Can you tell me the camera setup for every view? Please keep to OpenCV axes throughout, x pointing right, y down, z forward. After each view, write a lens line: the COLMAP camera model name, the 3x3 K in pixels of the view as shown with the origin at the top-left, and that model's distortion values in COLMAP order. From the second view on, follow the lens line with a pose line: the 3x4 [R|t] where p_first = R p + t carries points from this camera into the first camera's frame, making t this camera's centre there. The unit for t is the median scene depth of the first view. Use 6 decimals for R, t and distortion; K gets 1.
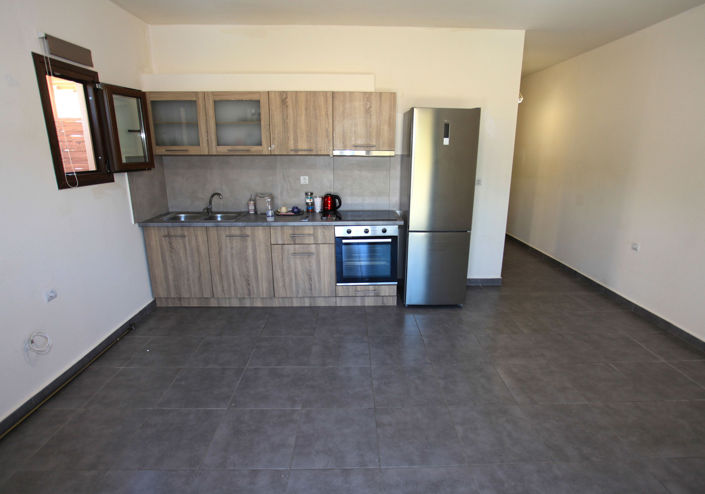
lens RADIAL K [[395.7, 0, 352.5], [0, 395.7, 247.0], [0, 0, 1]] dist [0.003426, 0.001278]
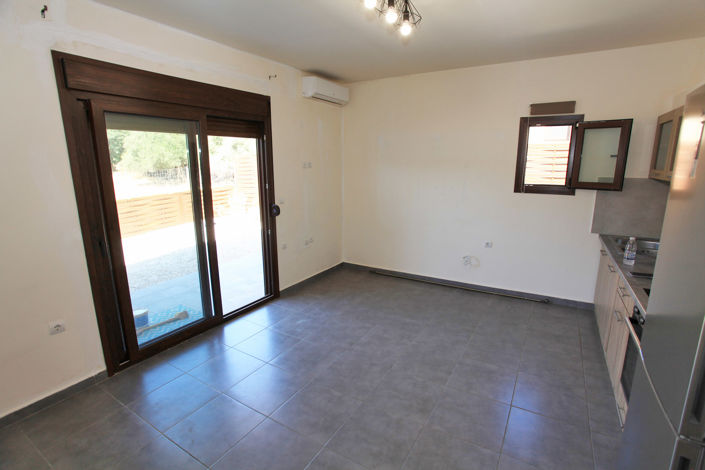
lens RADIAL K [[338.3, 0, 352.5], [0, 338.3, 235.0], [0, 0, 1]] dist [-0.003360, -0.000420]
pose [[-0.539810, 0.168636, -0.824722, 0.892015], [-0.214222, 0.919952, 0.328324, -0.307291], [0.814072, 0.353906, -0.460474, 1.166105]]
